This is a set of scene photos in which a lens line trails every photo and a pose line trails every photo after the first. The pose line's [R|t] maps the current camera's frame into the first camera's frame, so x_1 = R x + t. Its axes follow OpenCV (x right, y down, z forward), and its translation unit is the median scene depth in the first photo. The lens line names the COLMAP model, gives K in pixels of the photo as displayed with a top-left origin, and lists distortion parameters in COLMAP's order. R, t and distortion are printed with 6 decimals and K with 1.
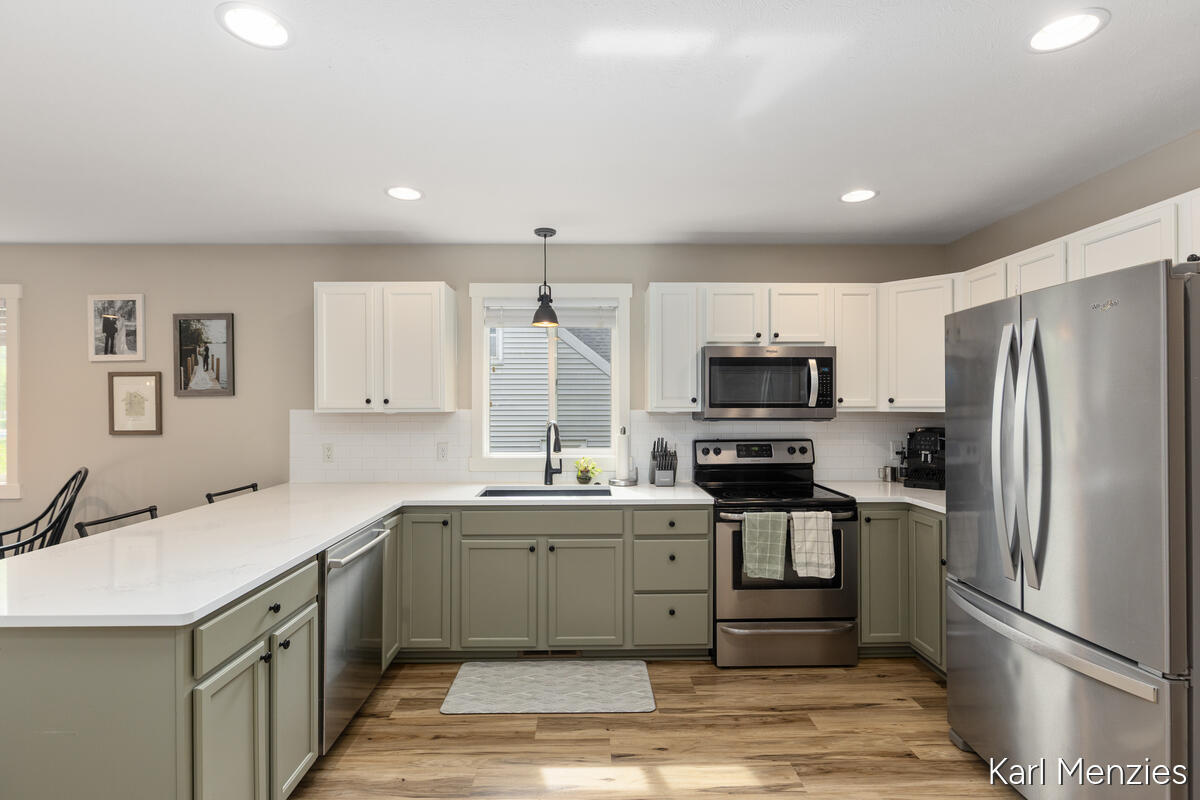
lens RADIAL K [[568.5, 0, 600.0], [0, 568.5, 400.0], [0, 0, 1]] dist [-0.005576, -0.000438]
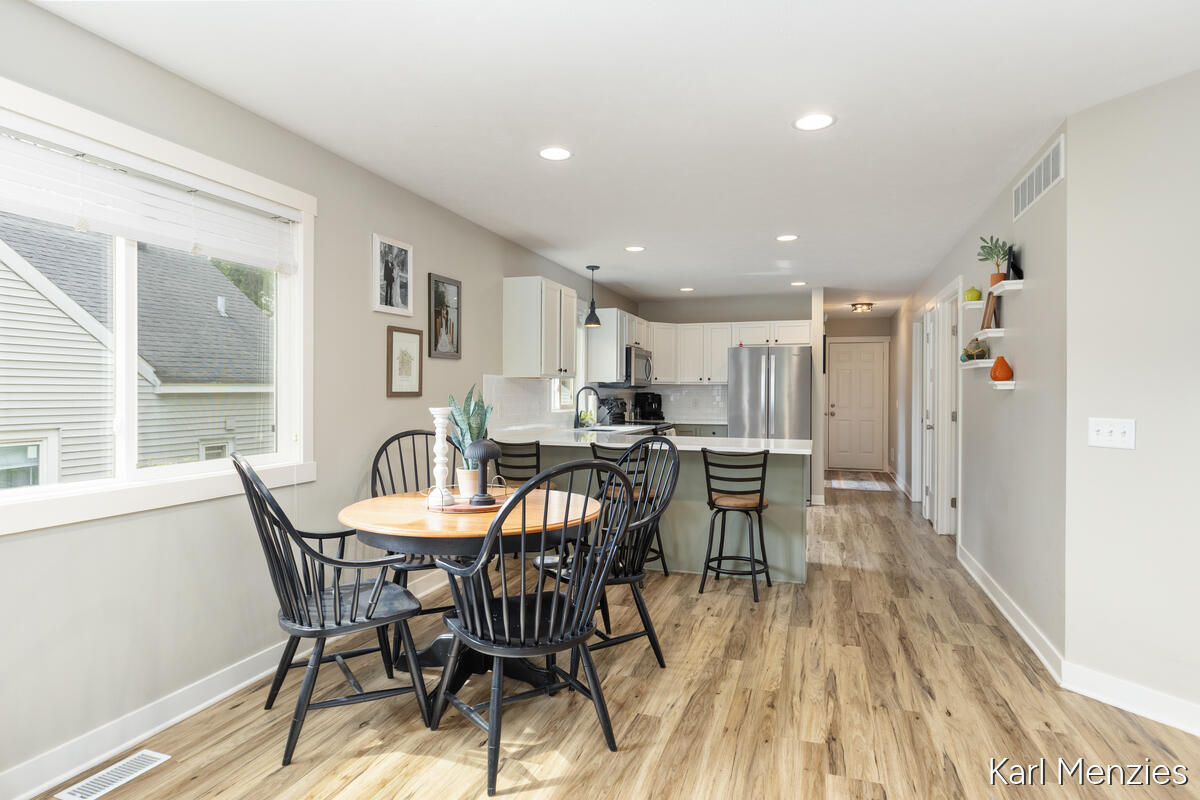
lens RADIAL K [[658.1, 0, 603.9], [0, 658.1, 393.0], [0, 0, 1]] dist [0.003435, 0.000247]
pose [[0.333842, 0.003769, 0.942621, -1.827866], [-0.014309, 0.999897, 0.001069, 0.052788], [-0.942520, -0.013845, 0.333862, 0.358104]]
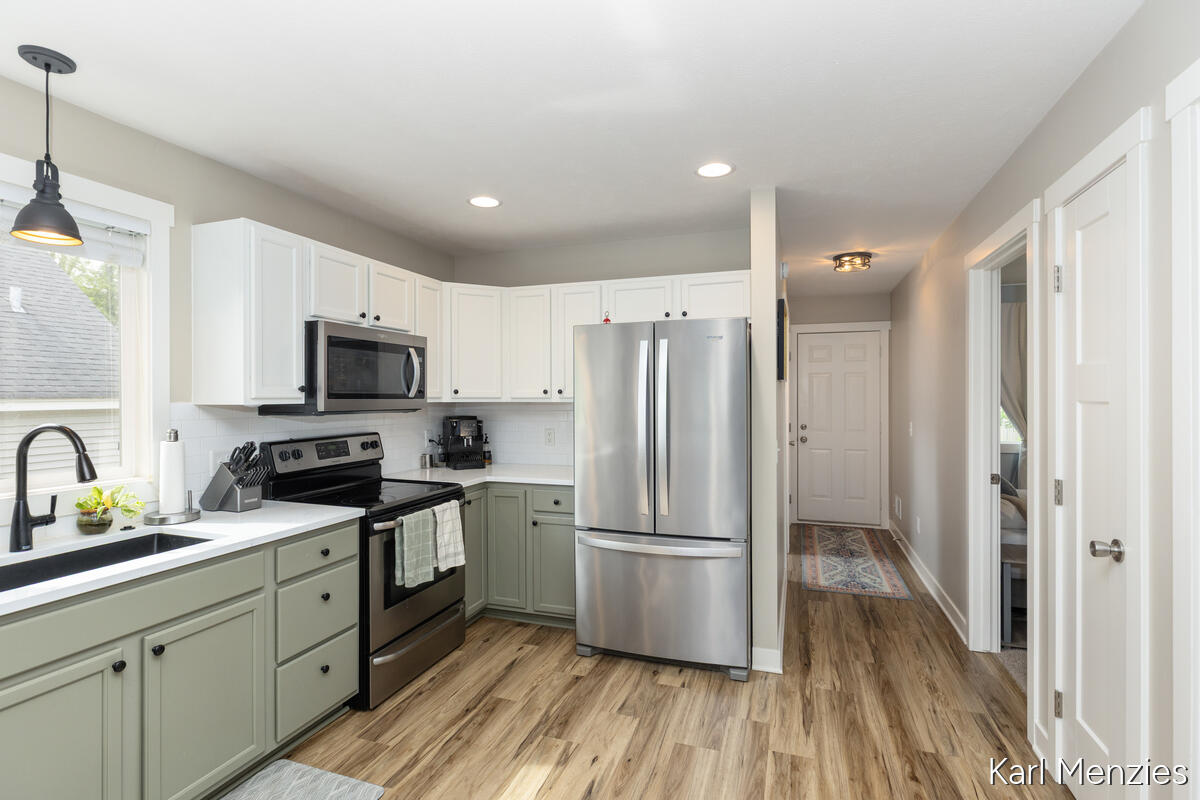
lens RADIAL K [[568.9, 0, 602.2], [0, 568.9, 394.1], [0, 0, 1]] dist [-0.005155, -0.000578]
pose [[0.345879, 0.005311, 0.938264, -0.407859], [-0.008215, 0.999963, -0.002632, 0.005875], [-0.938243, -0.006797, 0.345910, 0.353318]]
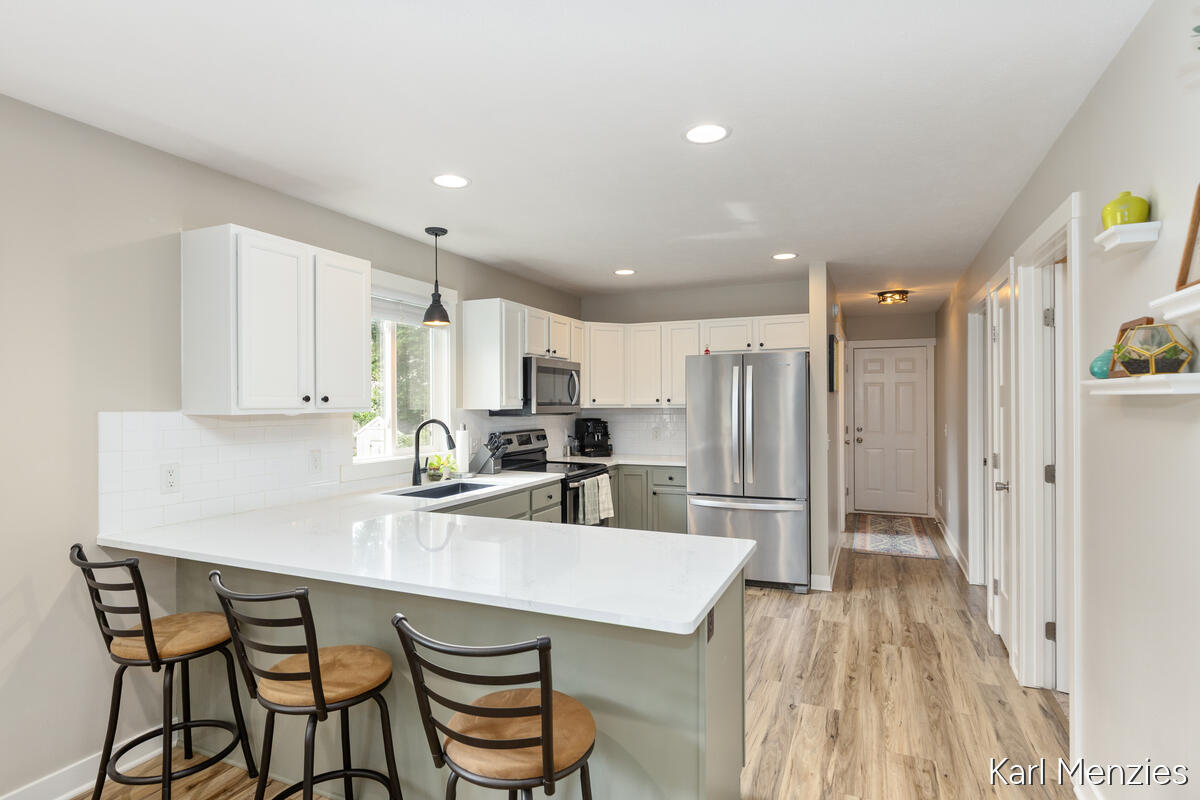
lens RADIAL K [[624.8, 0, 600.0], [0, 624.8, 400.0], [0, 0, 1]] dist [-0.000105, -0.000668]
pose [[0.418588, 0.004736, 0.908164, -0.981820], [-0.006359, 0.999977, -0.002284, 0.003109], [-0.908154, -0.004819, 0.418608, 0.281125]]
